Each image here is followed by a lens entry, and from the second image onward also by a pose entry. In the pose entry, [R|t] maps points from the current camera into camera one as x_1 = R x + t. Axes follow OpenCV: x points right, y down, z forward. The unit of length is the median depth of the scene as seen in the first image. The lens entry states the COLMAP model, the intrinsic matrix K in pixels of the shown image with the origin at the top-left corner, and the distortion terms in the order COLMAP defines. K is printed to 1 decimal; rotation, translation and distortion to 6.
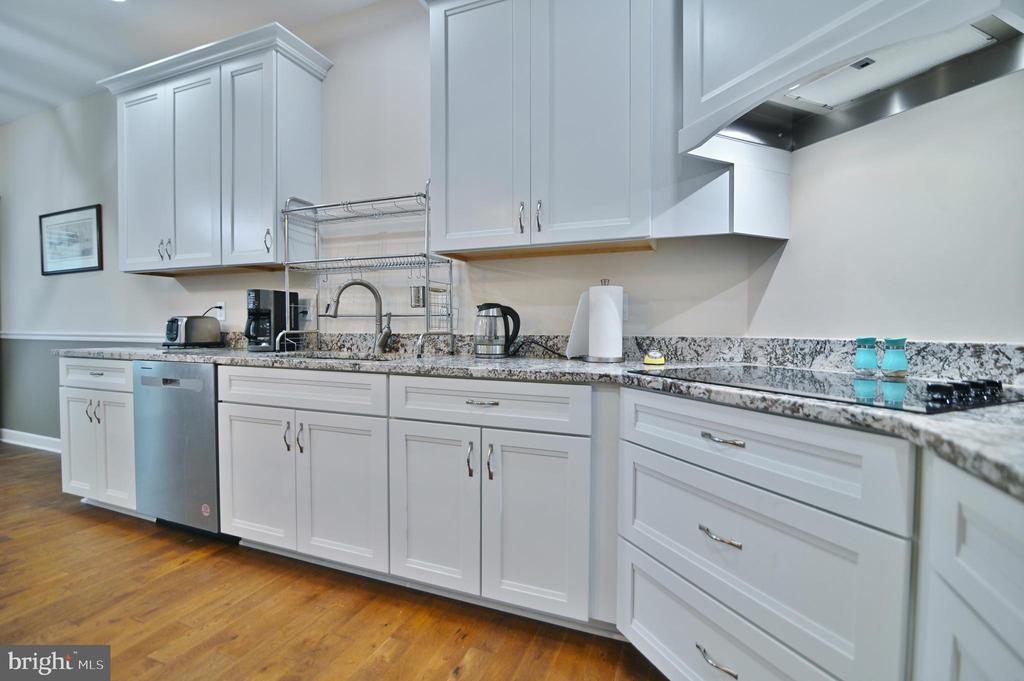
lens RADIAL K [[467.1, 0, 514.5], [0, 467.1, 339.4], [0, 0, 1]] dist [-0.020400, -0.000431]
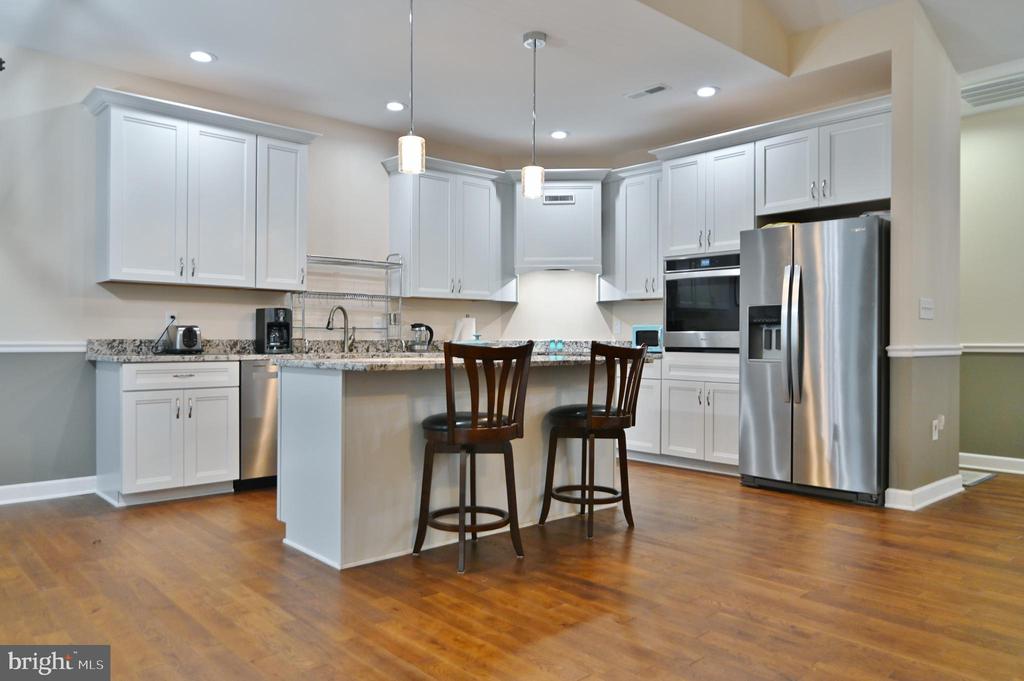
lens RADIAL K [[726.5, 0, 512.0], [0, 726.5, 340.5], [0, 0, 1]] dist [-0.002119, -0.000654]
pose [[0.441378, -0.003880, 0.897313, -2.266253], [0.020516, 0.999773, -0.005769, 0.014610], [-0.897087, 0.020956, 0.441358, -0.571443]]
